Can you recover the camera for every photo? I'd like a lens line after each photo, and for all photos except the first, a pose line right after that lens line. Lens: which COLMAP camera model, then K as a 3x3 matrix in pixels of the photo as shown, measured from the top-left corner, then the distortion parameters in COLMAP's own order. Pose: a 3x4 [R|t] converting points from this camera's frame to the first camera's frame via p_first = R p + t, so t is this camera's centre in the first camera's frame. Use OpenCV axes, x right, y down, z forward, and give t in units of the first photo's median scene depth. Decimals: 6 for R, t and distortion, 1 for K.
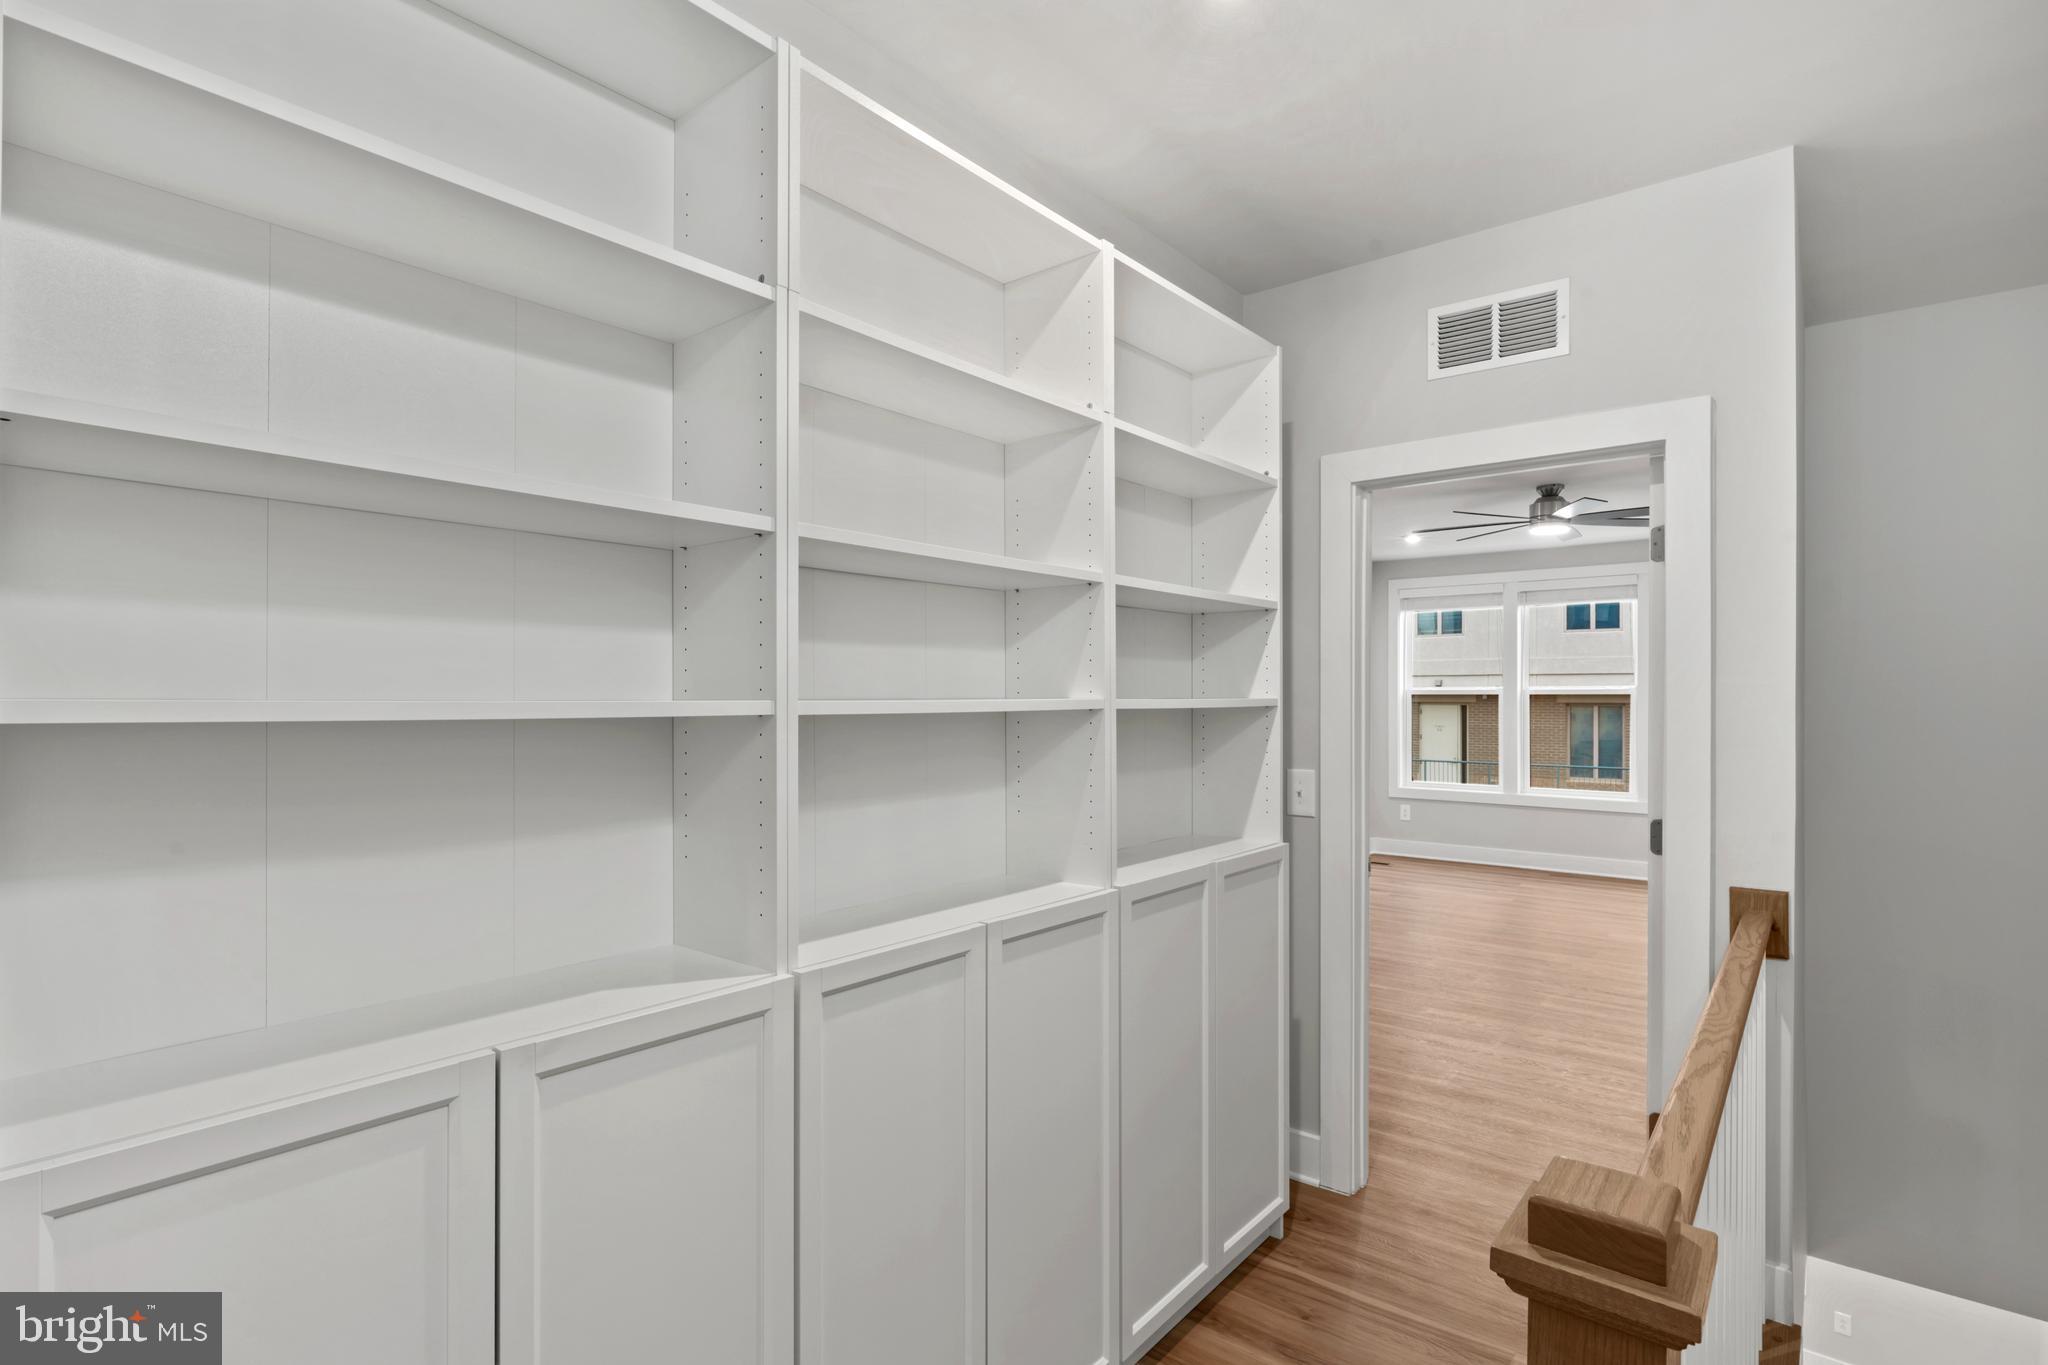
lens RADIAL K [[983.4, 0, 1022.1], [0, 983.4, 686.8], [0, 0, 1]] dist [-0.003752, -0.000593]
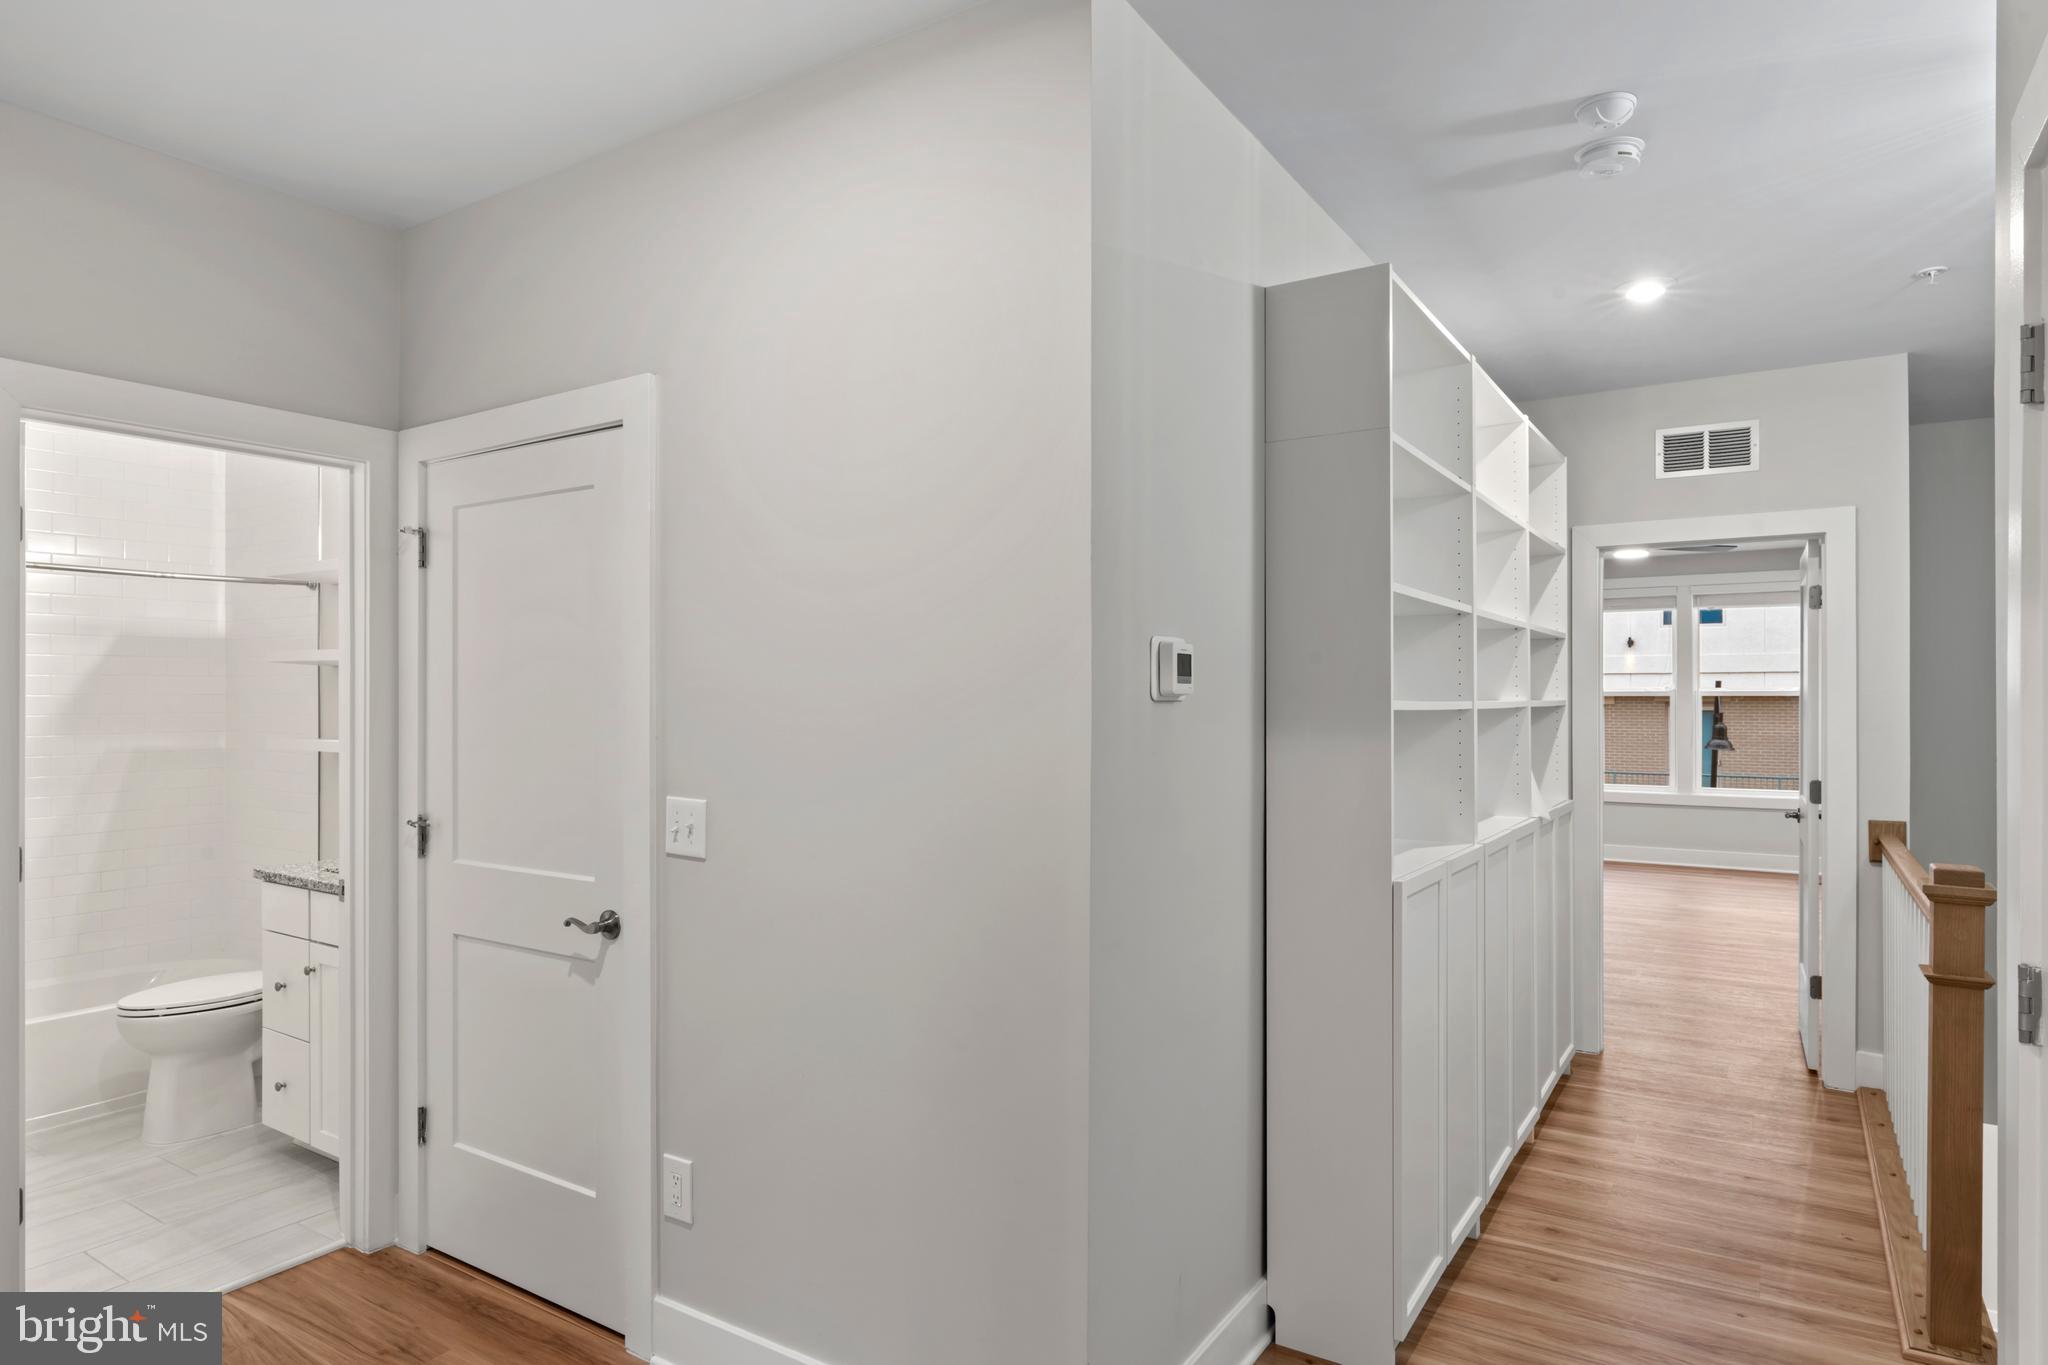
lens RADIAL K [[1160.3, 0, 1024.0], [0, 1160.3, 682.5], [0, 0, 1]] dist [0.001299, 0.001392]
pose [[0.993674, 0.001330, 0.112292, -0.751077], [-0.000820, 0.999989, -0.004580, -0.005964], [-0.112297, 0.004459, 0.993665, -0.628747]]
